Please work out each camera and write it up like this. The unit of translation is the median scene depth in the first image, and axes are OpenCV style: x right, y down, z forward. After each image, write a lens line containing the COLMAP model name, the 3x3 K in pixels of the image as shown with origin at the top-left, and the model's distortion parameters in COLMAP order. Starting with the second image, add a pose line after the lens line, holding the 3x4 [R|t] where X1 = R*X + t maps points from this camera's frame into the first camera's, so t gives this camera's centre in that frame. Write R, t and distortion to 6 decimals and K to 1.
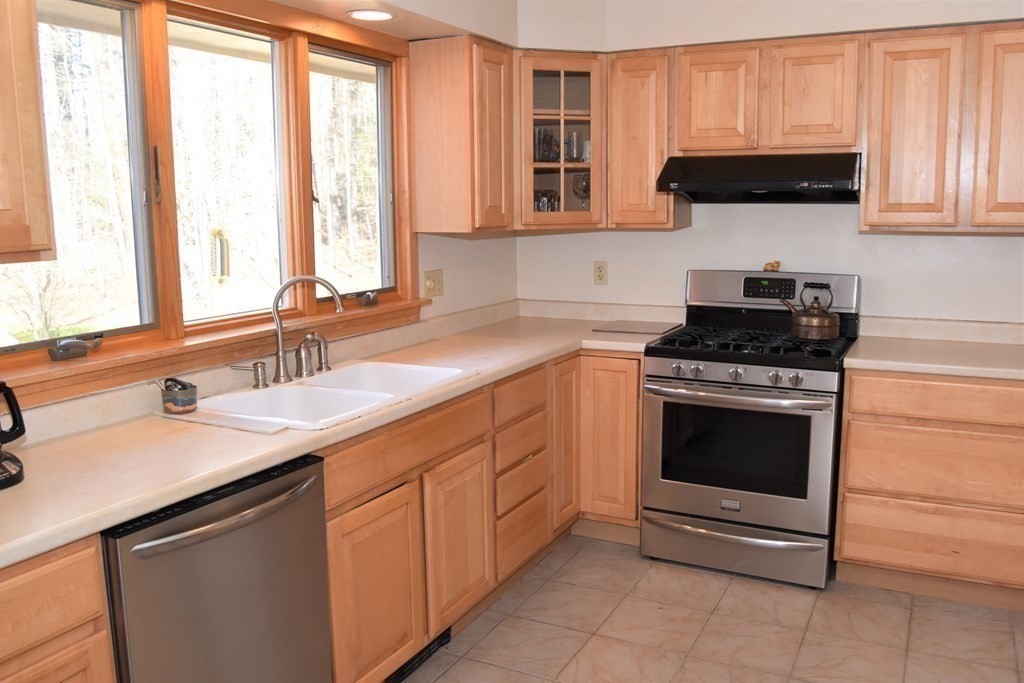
lens RADIAL K [[850.8, 0, 512.0], [0, 850.8, 341.5], [0, 0, 1]] dist [-0.081450, 0.004124]
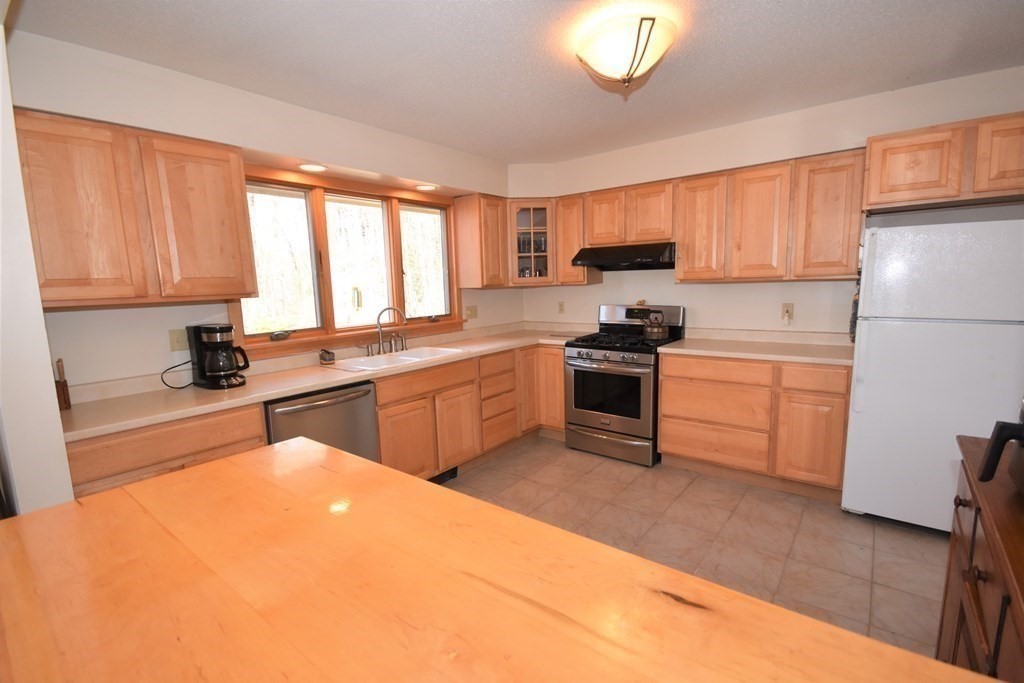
lens RADIAL K [[467.7, 0, 510.4], [0, 467.7, 348.1], [0, 0, 1]] dist [0.000718, 0.000056]
pose [[0.981031, 0.008779, -0.193654, 0.254012], [-0.010399, 0.999919, -0.007346, 0.030731], [0.193573, 0.009221, 0.981042, -0.130467]]
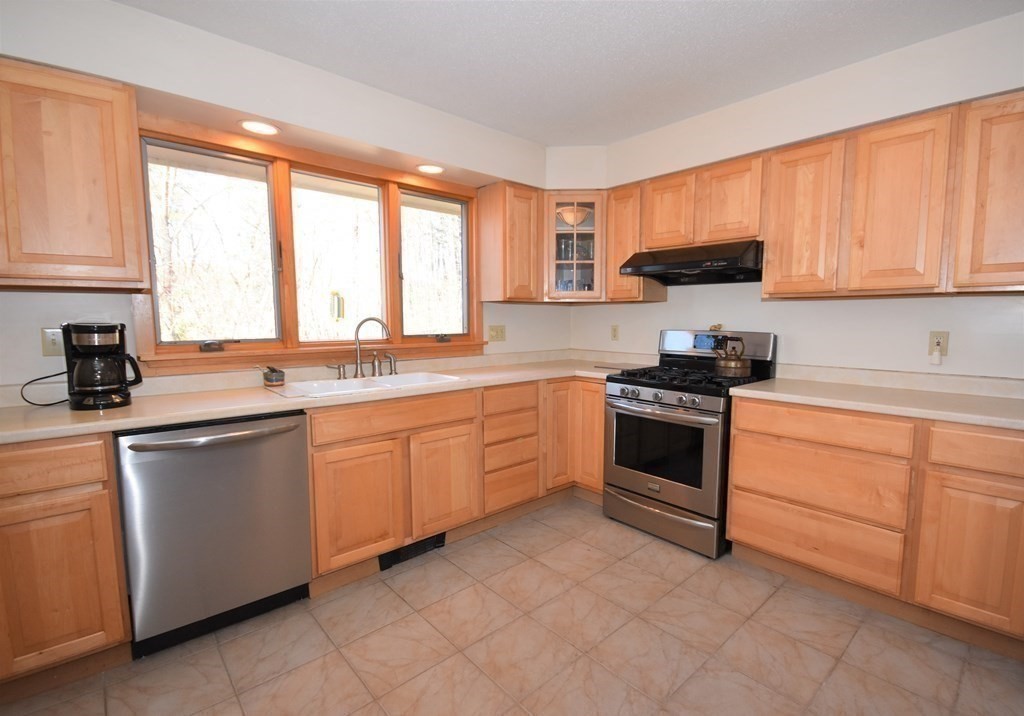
lens RADIAL K [[475.7, 0, 536.3], [0, 475.7, 366.2], [0, 0, 1]] dist [0.012129, -0.013665]
pose [[0.942120, 0.046711, -0.332005, 0.333632], [-0.063738, 0.997142, -0.040574, 0.033606], [0.329161, 0.059387, 0.942404, 0.155084]]
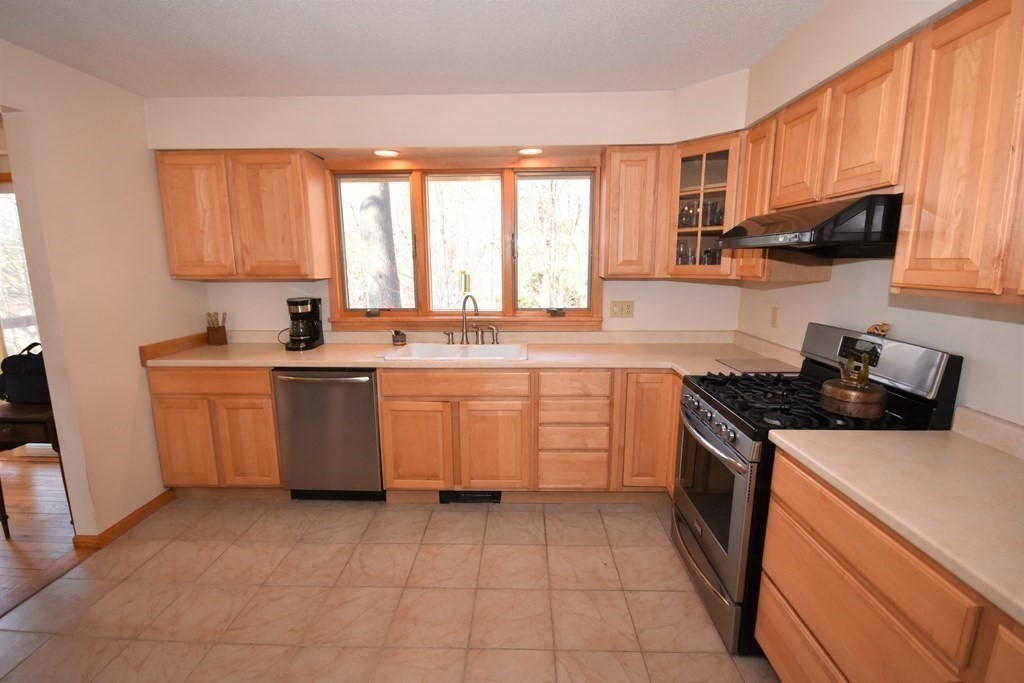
lens RADIAL K [[462.5, 0, 508.8], [0, 462.5, 346.4], [0, 0, 1]] dist [0.018733, -0.013128]
pose [[0.429977, 0.172364, -0.886234, 0.664888], [-0.139835, 0.982476, 0.123238, -0.086784], [0.891945, 0.070937, 0.446545, 0.482910]]
